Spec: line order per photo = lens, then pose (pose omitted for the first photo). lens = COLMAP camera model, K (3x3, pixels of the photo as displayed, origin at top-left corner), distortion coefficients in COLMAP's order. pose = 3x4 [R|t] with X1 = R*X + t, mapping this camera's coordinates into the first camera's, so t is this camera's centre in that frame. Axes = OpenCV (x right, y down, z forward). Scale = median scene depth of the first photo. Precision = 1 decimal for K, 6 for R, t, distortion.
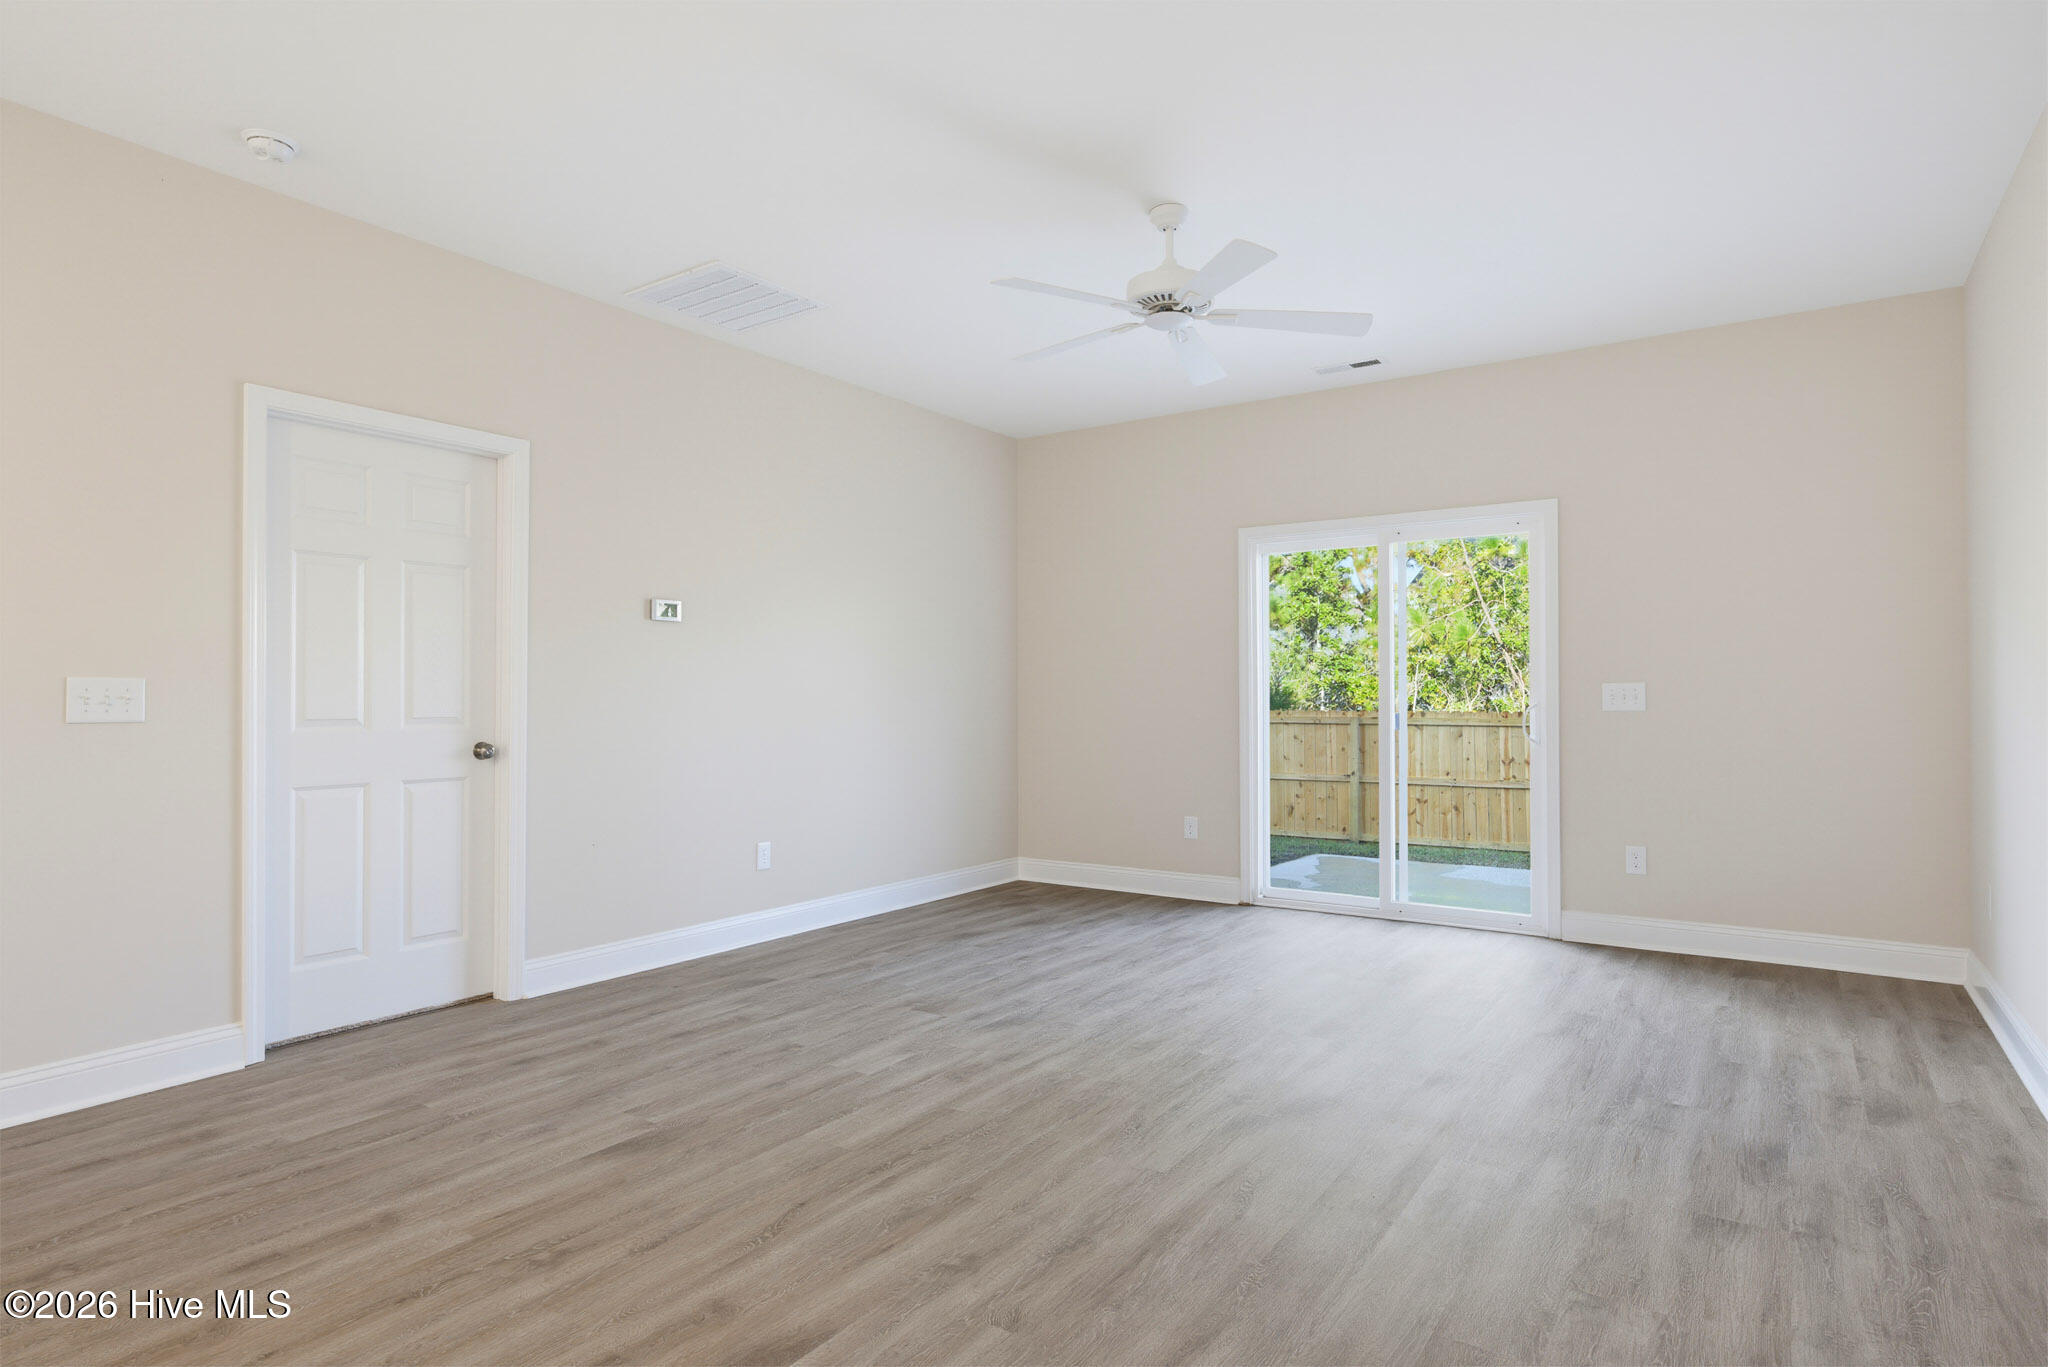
lens RADIAL K [[1109.3, 0, 1024.0], [0, 1109.3, 687.5], [0, 0, 1]] dist [-0.002456, 0.004136]
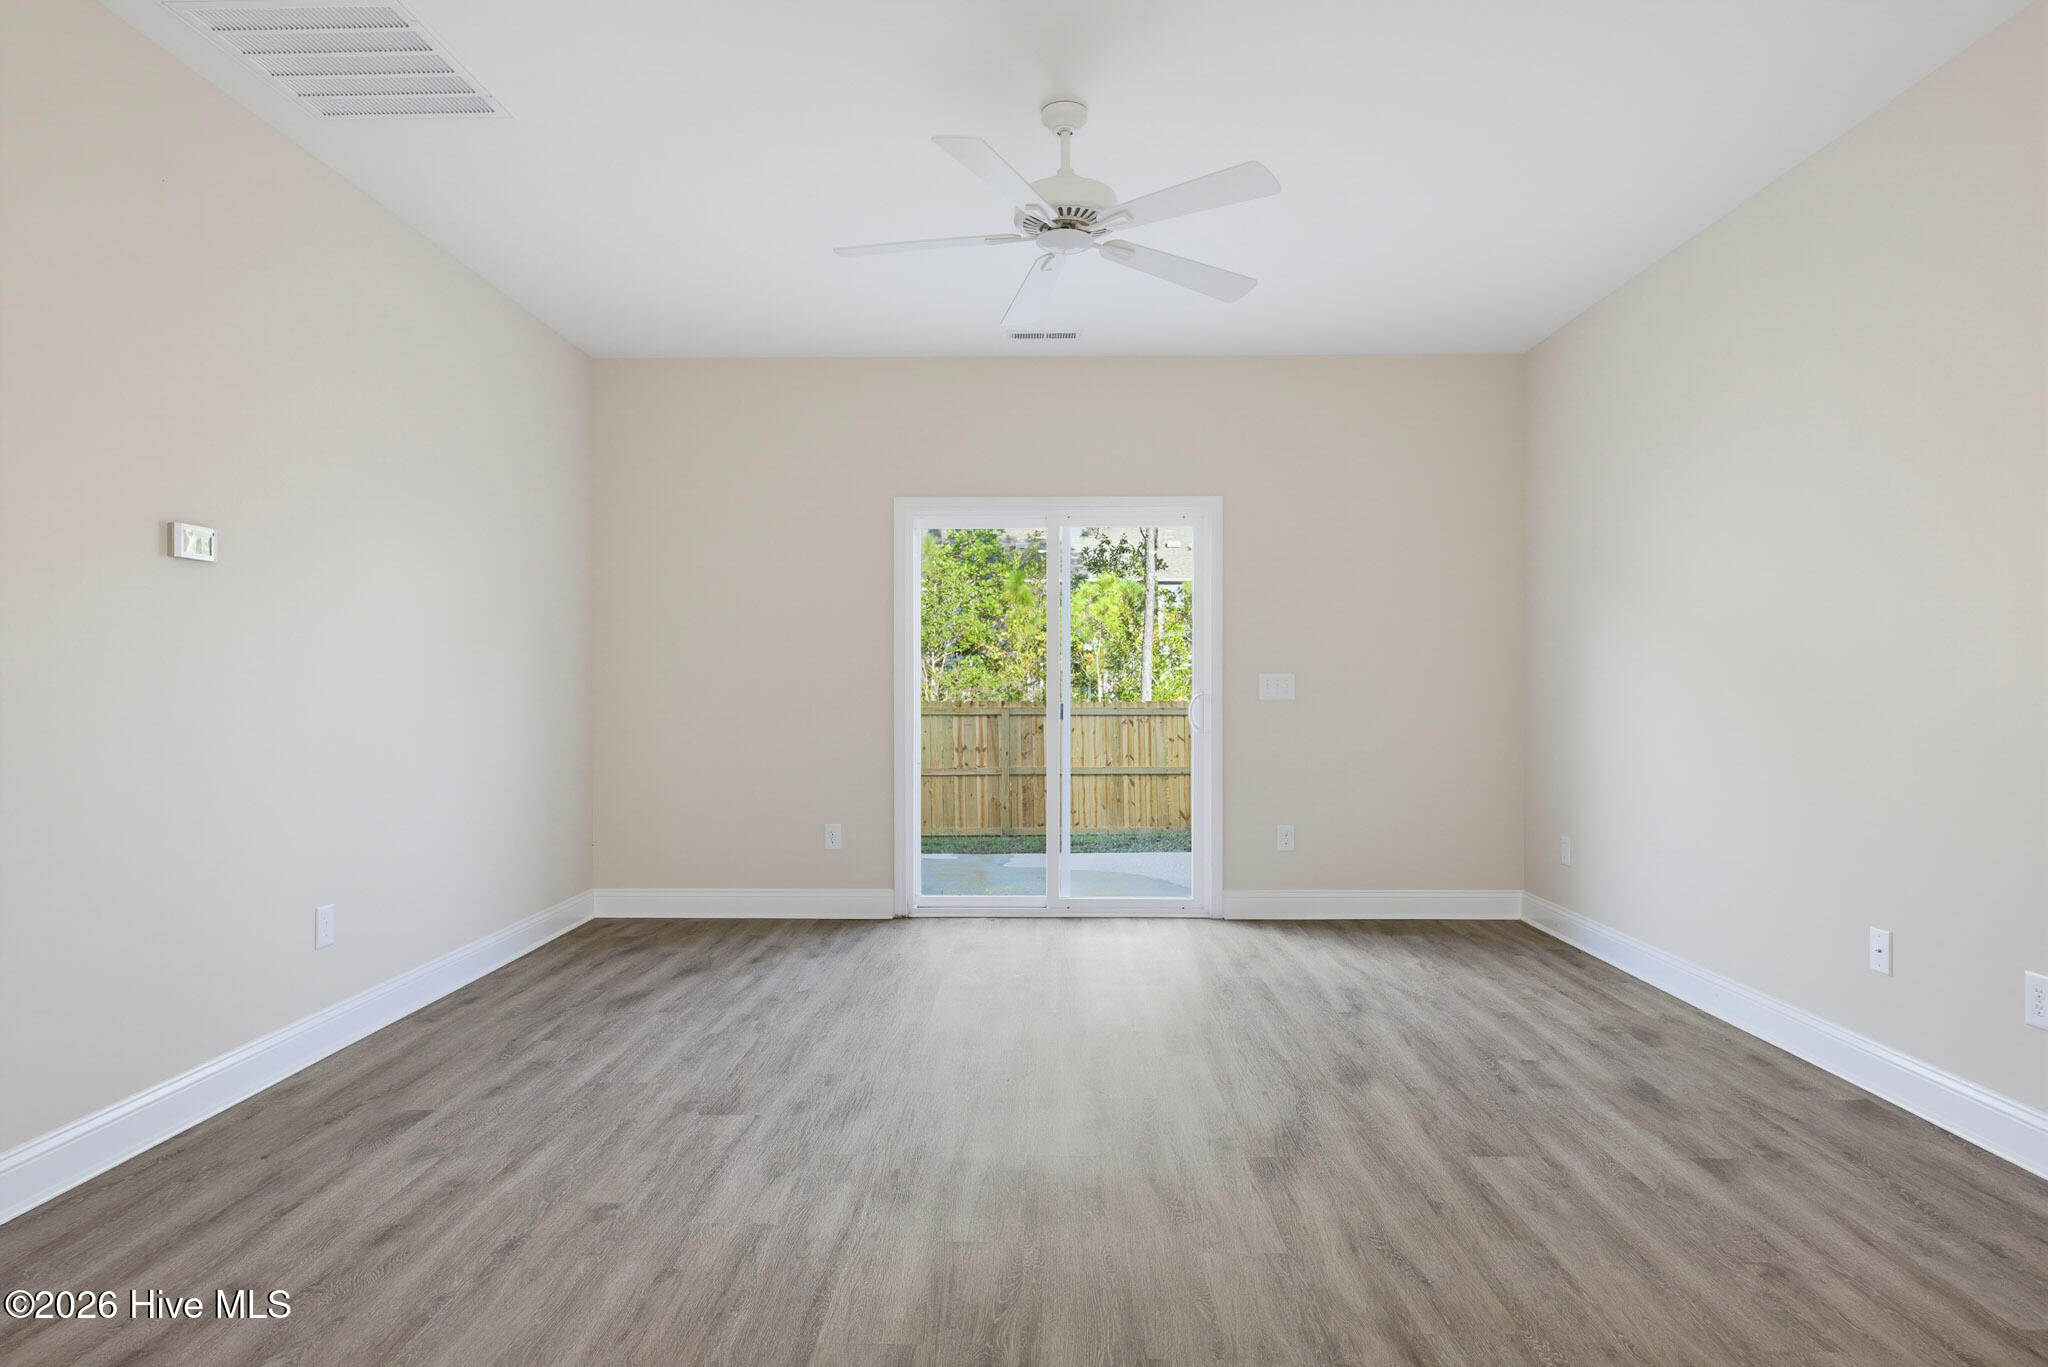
lens RADIAL K [[1158.7, 0, 1030.2], [0, 1158.7, 675.8], [0, 0, 1]] dist [-0.006974, 0.009057]
pose [[0.831198, 0.005603, 0.555949, -0.342635], [-0.005603, 0.999983, -0.001701, 0.002655], [-0.555949, -0.001702, 0.831215, 0.249752]]
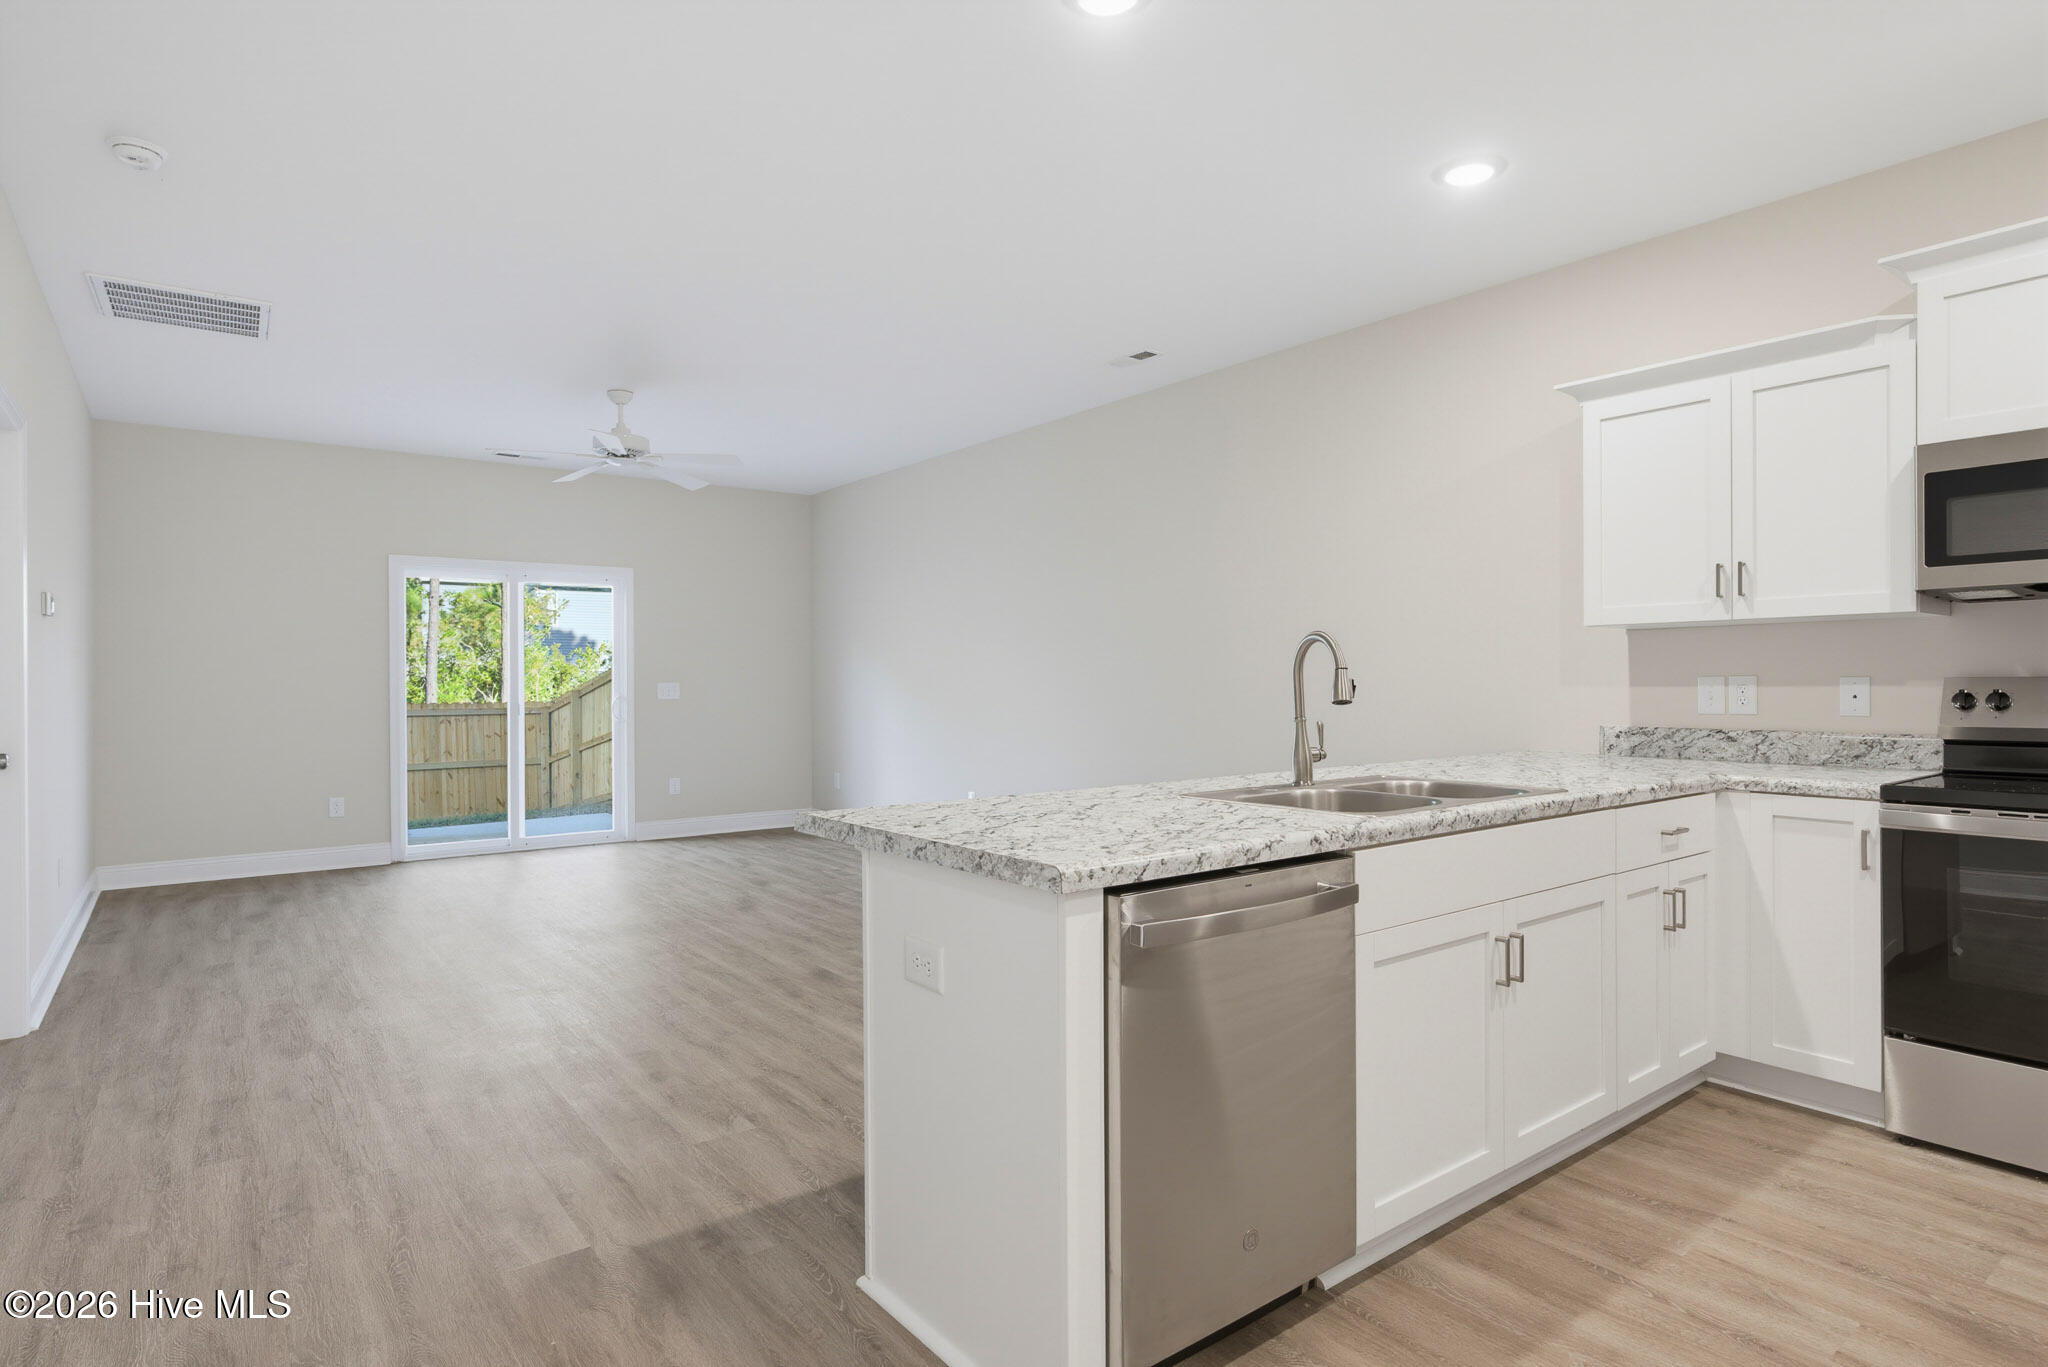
lens RADIAL K [[1109.3, 0, 1038.8], [0, 1109.3, 683.6], [0, 0, 1]] dist [-0.002456, 0.004136]
pose [[0.305266, -0.002034, 0.952265, -1.102953], [-0.001658, 0.999995, 0.002667, -0.010369], [-0.952266, -0.002393, 0.305261, -0.070778]]
